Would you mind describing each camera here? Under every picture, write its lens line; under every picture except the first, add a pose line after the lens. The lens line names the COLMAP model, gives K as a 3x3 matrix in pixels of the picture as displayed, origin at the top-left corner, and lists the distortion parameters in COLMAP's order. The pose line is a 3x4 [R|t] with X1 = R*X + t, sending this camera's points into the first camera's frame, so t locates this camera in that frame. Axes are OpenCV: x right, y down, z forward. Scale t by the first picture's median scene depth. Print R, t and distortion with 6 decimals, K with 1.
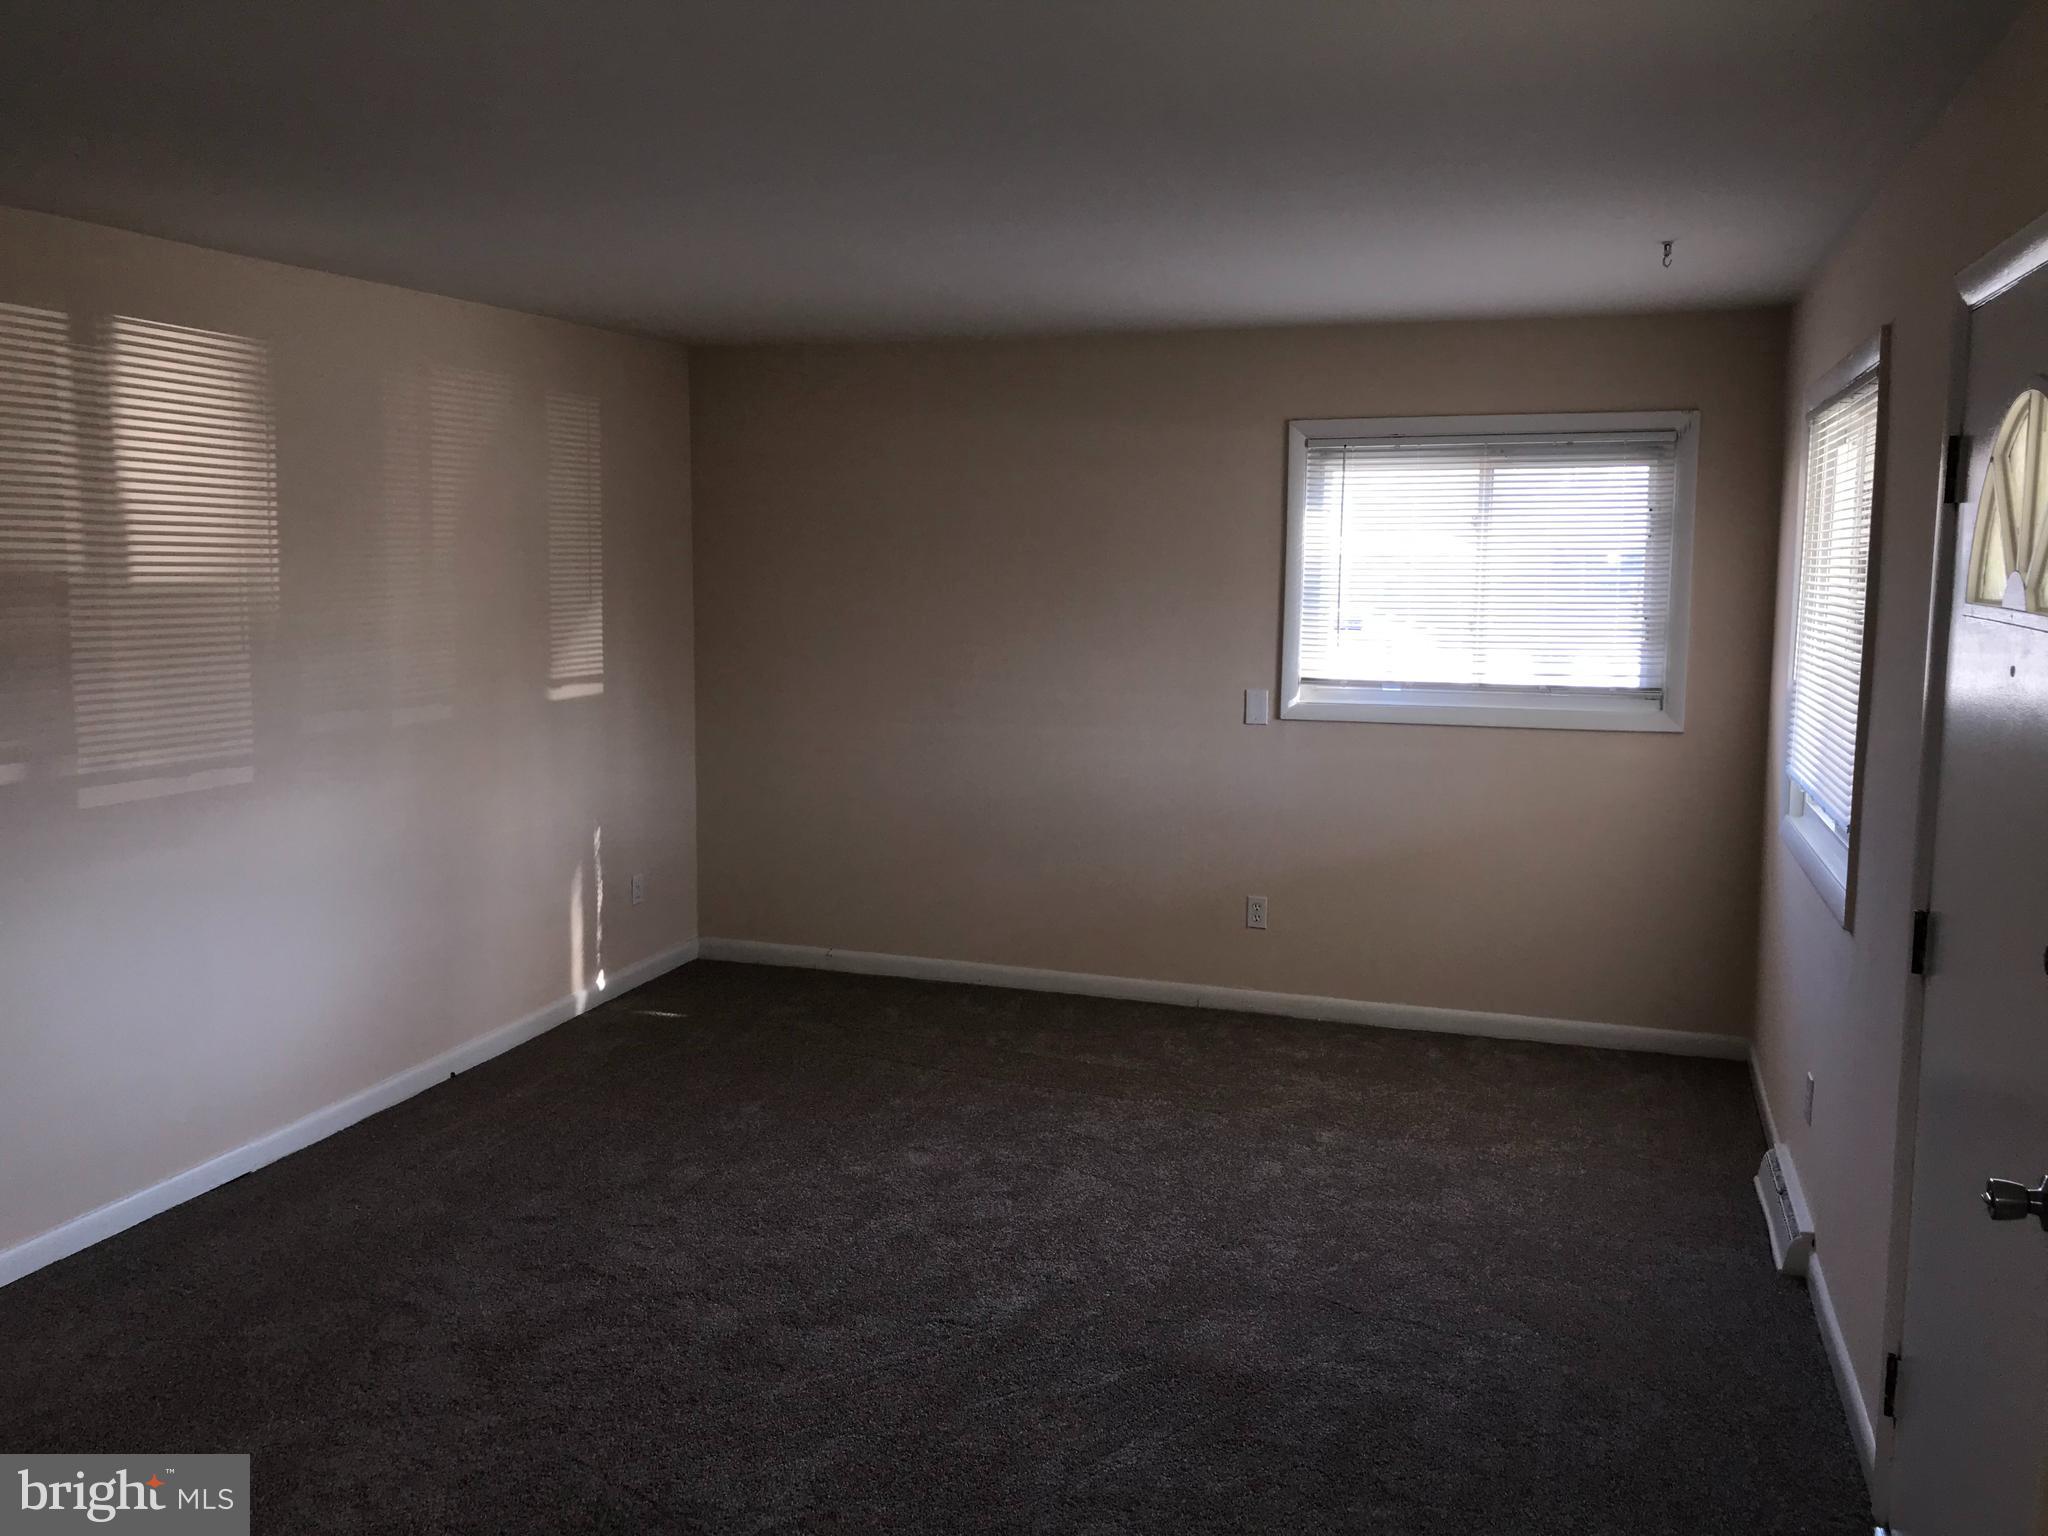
lens RADIAL K [[1681.7, 0, 1019.2], [0, 1681.7, 740.8], [0, 0, 1]] dist [0.076107, -0.143568]
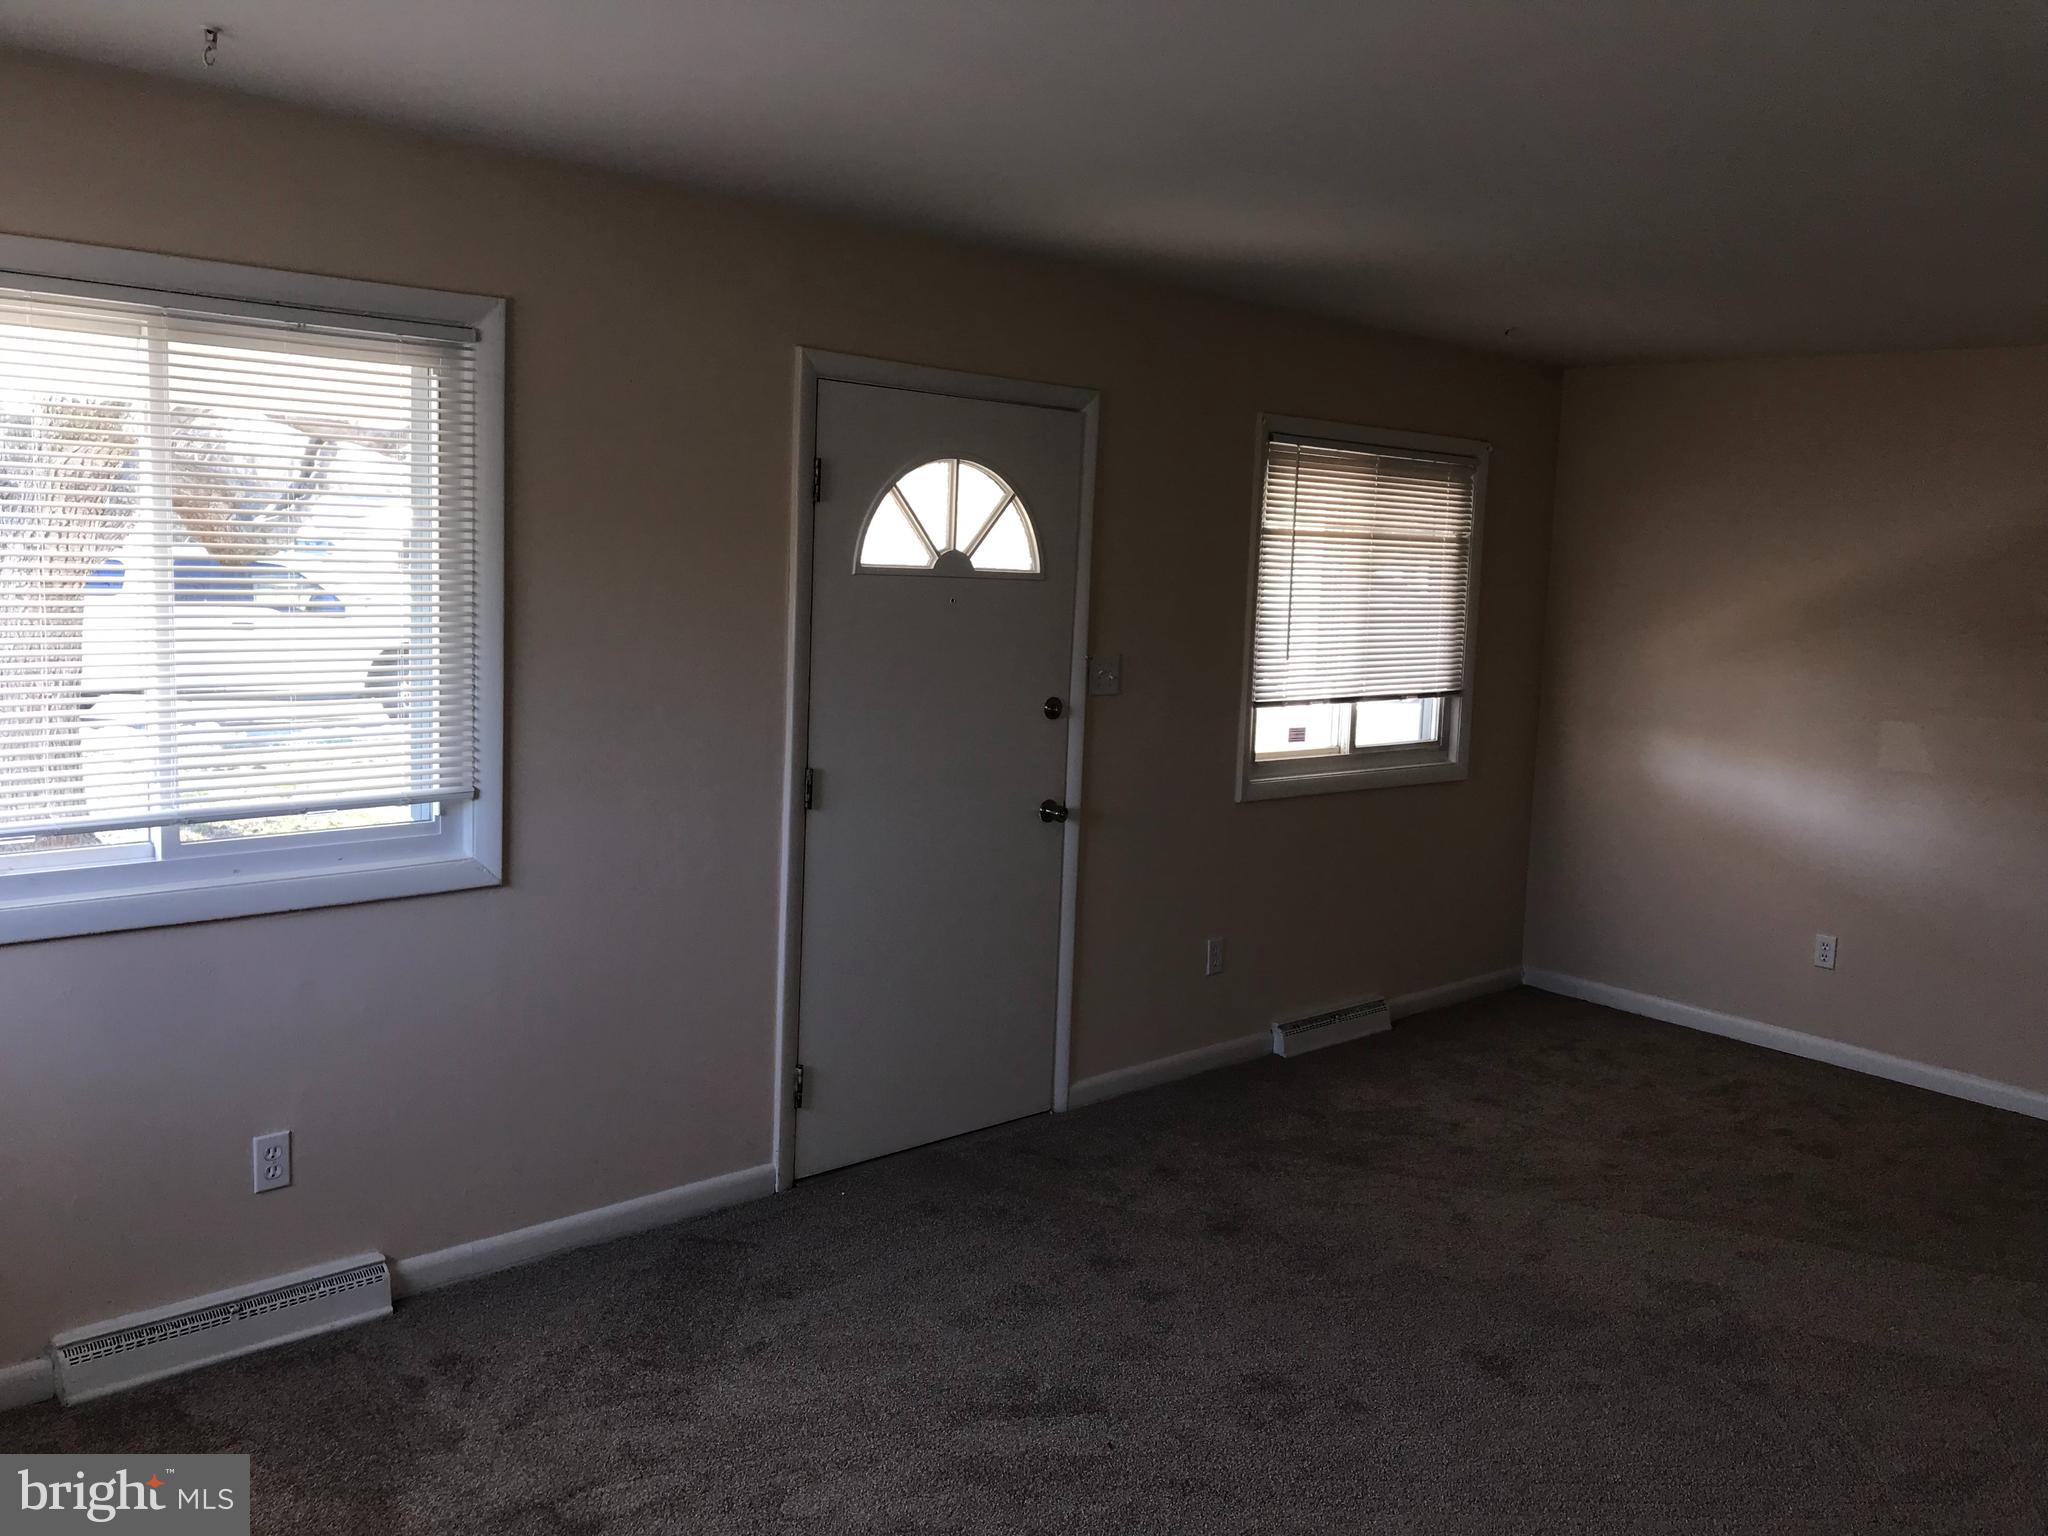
lens RADIAL K [[1688.3, 0, 1026.0], [0, 1688.3, 734.0], [0, 0, 1]] dist [0.048575, -0.037920]
pose [[-0.884541, -0.089301, 0.457834, -0.164707], [0.007156, 0.978790, 0.204741, -0.118256], [-0.466407, 0.184379, -0.865141, 1.079222]]
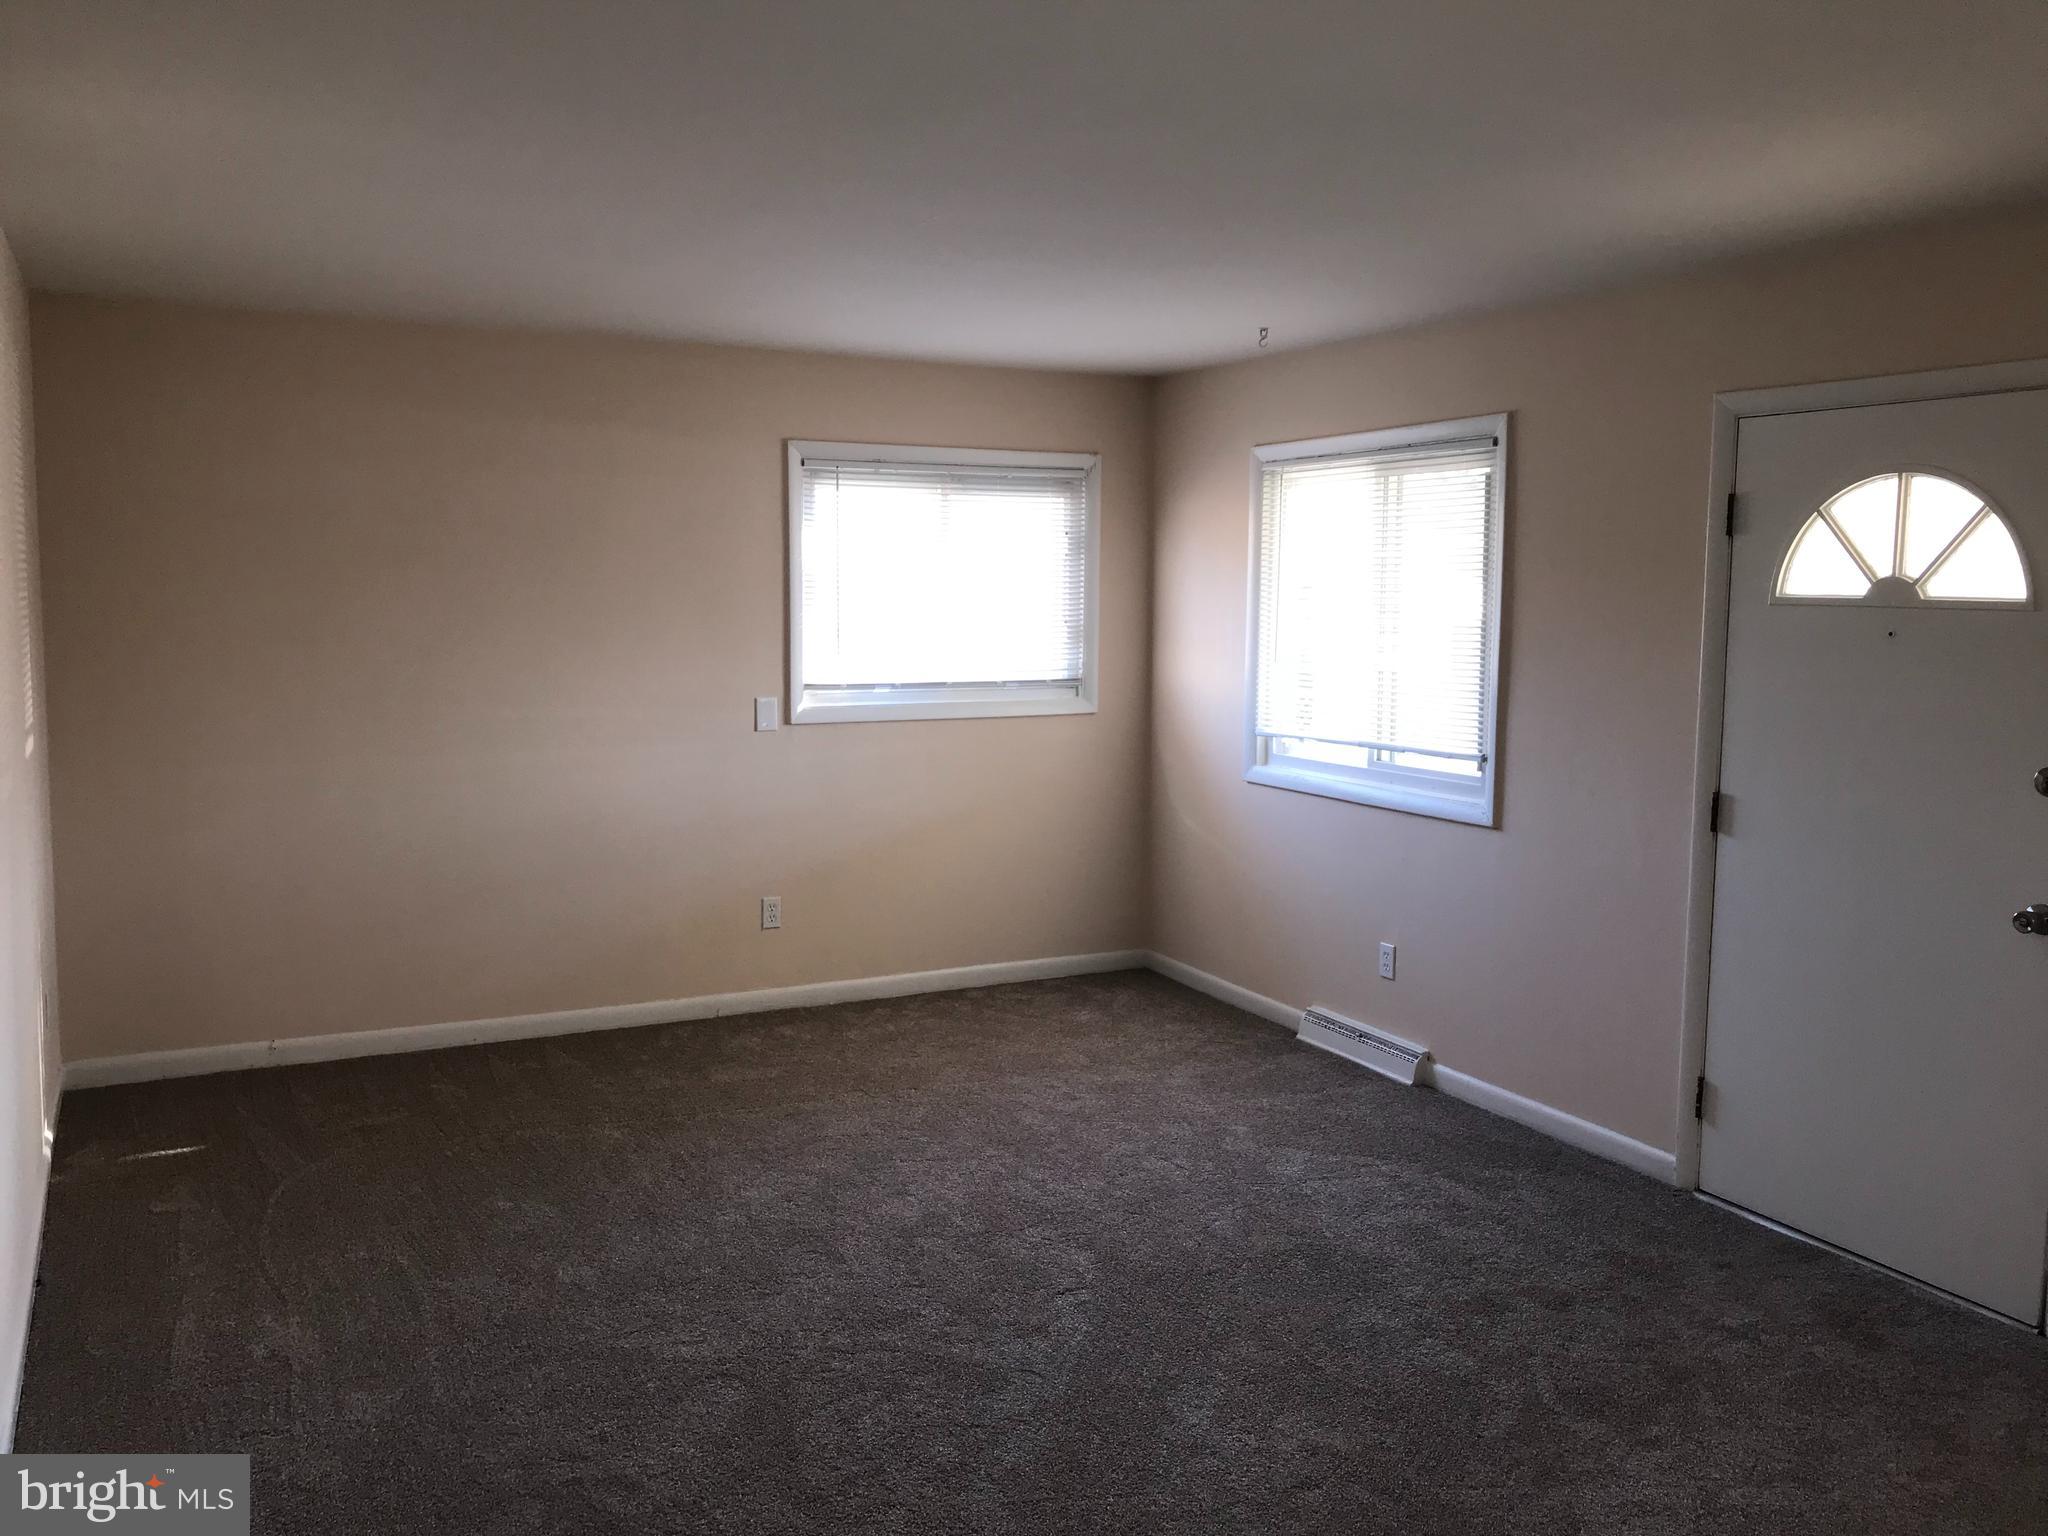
lens RADIAL K [[1688.3, 0, 1026.0], [0, 1688.3, 734.0], [0, 0, 1]] dist [0.048575, -0.037920]
pose [[0.693604, -0.067361, 0.717200, -0.514445], [0.075140, 0.996952, 0.020968, -0.018593], [-0.716427, 0.039347, 0.696552, 0.169672]]
